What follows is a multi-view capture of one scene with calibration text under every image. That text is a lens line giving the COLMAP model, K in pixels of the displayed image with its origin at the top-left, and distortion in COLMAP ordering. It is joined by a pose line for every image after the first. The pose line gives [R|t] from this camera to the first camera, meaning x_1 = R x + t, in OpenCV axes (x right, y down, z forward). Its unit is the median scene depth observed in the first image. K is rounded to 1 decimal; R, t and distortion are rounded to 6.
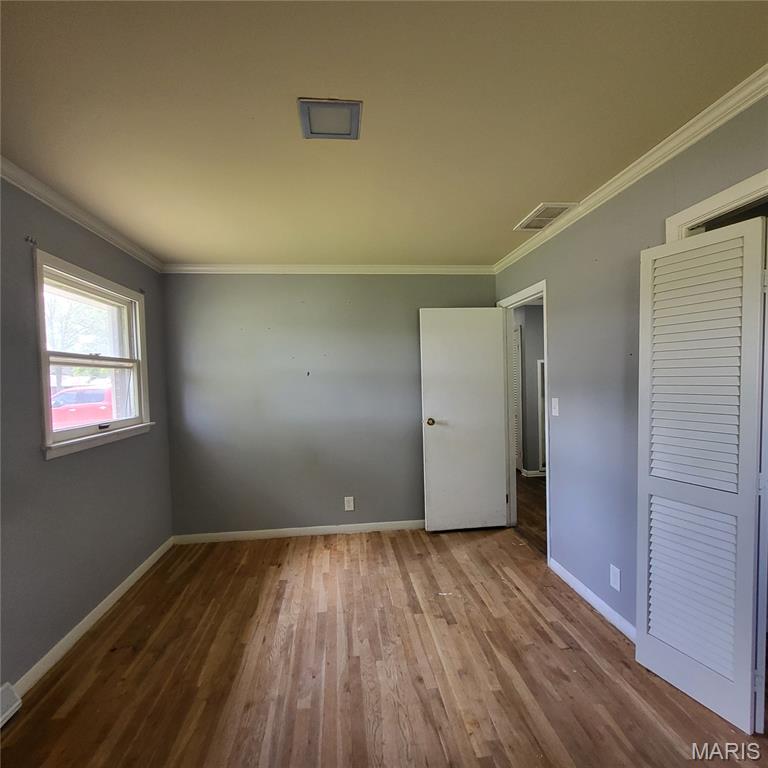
lens RADIAL K [[403.6, 0, 383.3], [0, 403.6, 387.4], [0, 0, 1]] dist [0.003553, 0.000512]
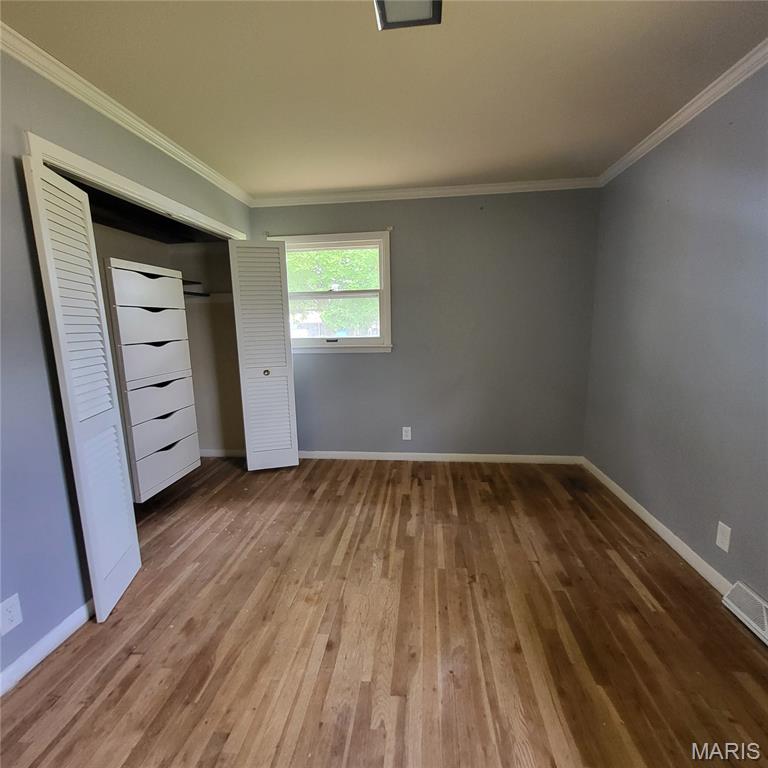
lens RADIAL K [[403.6, 0, 383.9], [0, 403.6, 385.7], [0, 0, 1]] dist [0.003553, 0.000512]
pose [[-0.974510, 0.011270, 0.224062, -0.225259], [0.050502, 0.984123, 0.170150, 0.012180], [-0.218587, 0.177128, -0.959607, 1.679577]]
